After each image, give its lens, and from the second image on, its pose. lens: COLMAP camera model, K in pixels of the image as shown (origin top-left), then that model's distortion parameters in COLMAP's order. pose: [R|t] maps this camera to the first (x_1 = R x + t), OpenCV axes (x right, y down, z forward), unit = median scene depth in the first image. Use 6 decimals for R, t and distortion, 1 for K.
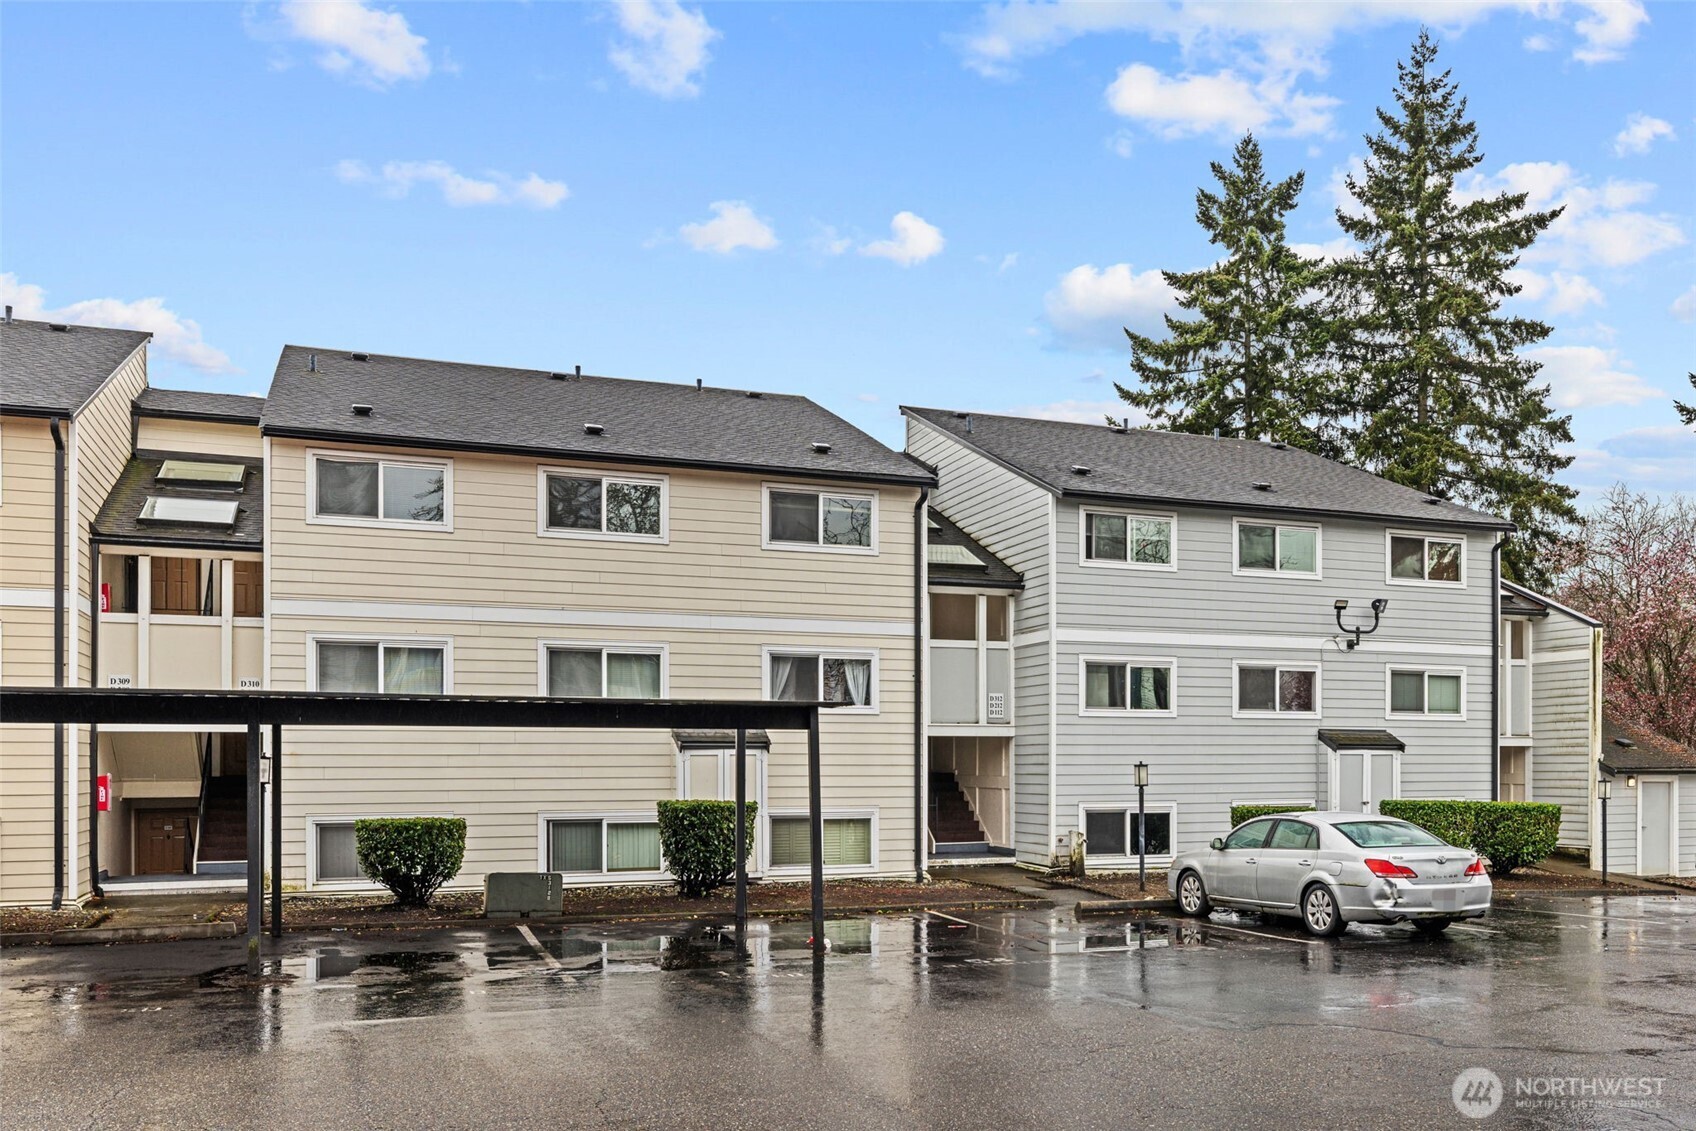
lens RADIAL K [[1179.1, 0, 778.8], [0, 1179.1, 777.2], [0, 0, 1]] dist [-0.003095, 0.001143]
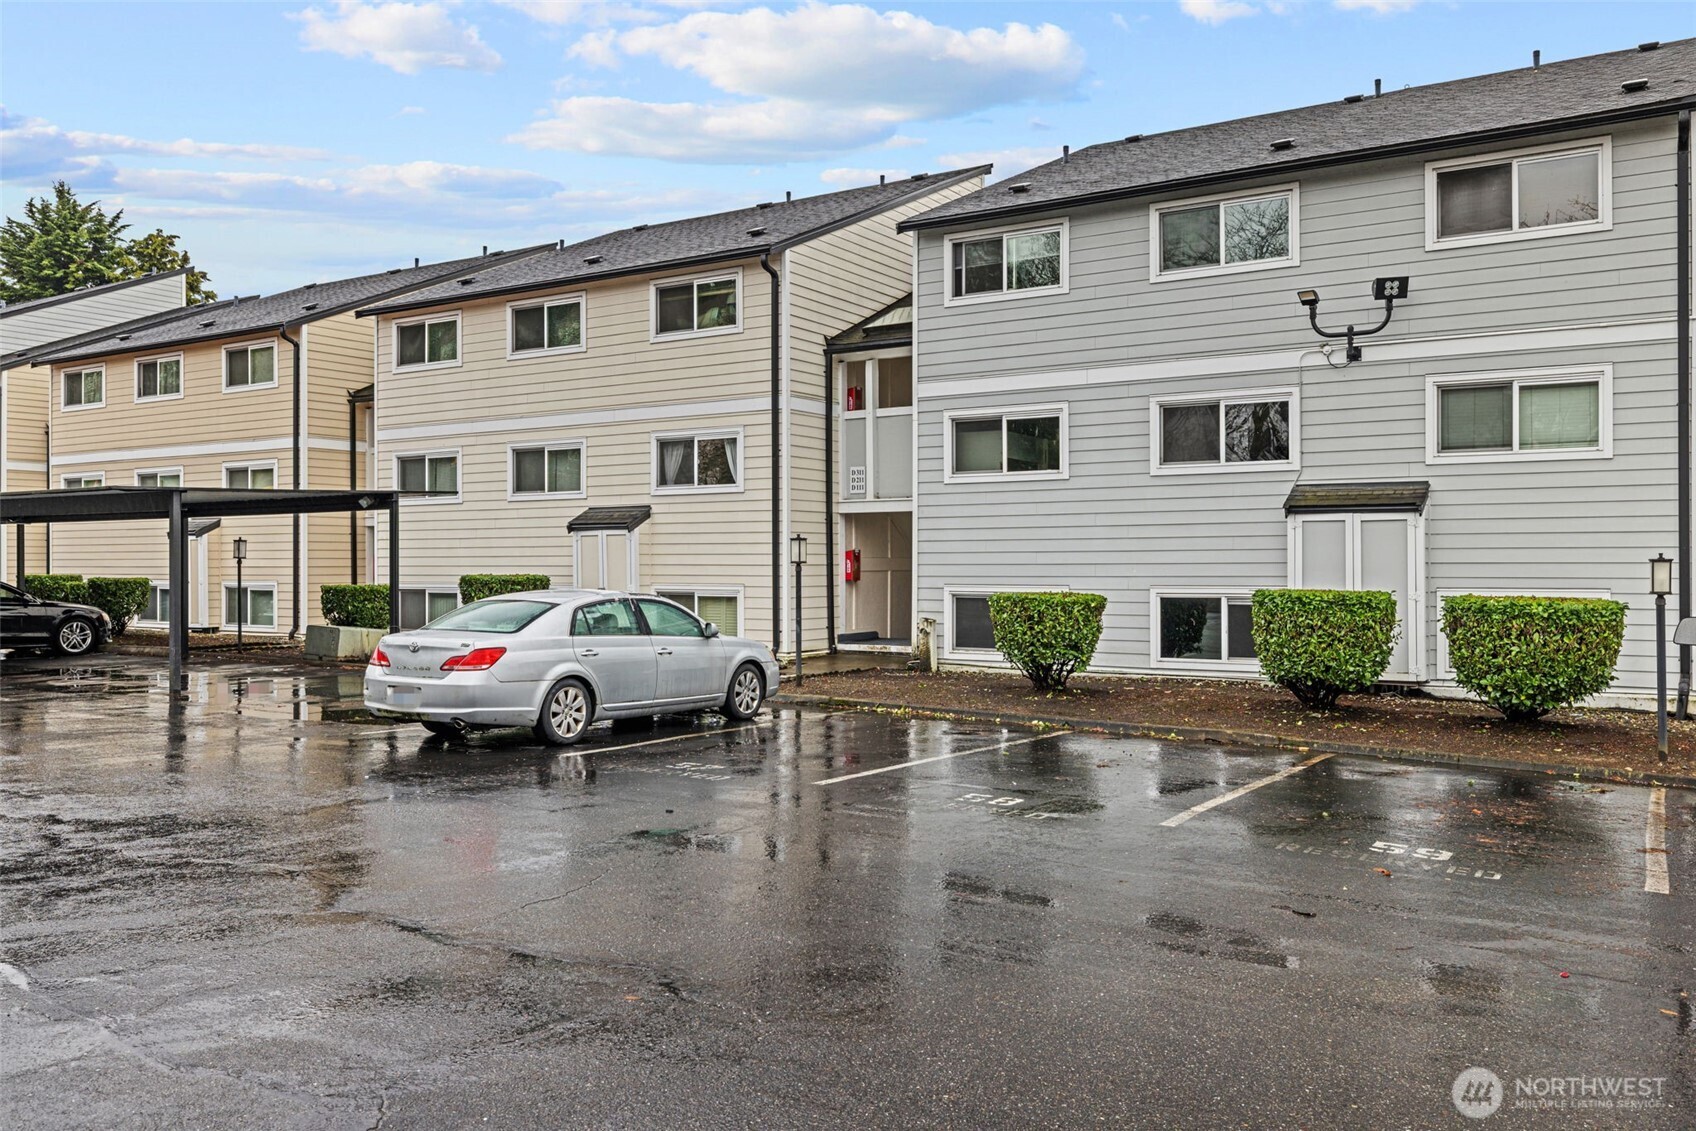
lens RADIAL K [[1374.6, 0, 852.5], [0, 1374.6, 550.2], [0, 0, 1]] dist [0.003676, -0.002875]
pose [[0.631144, -0.000496, -0.775665, 0.932173], [0.003891, 0.999989, 0.002526, -0.006118], [0.775656, -0.004612, 0.631139, 0.305151]]
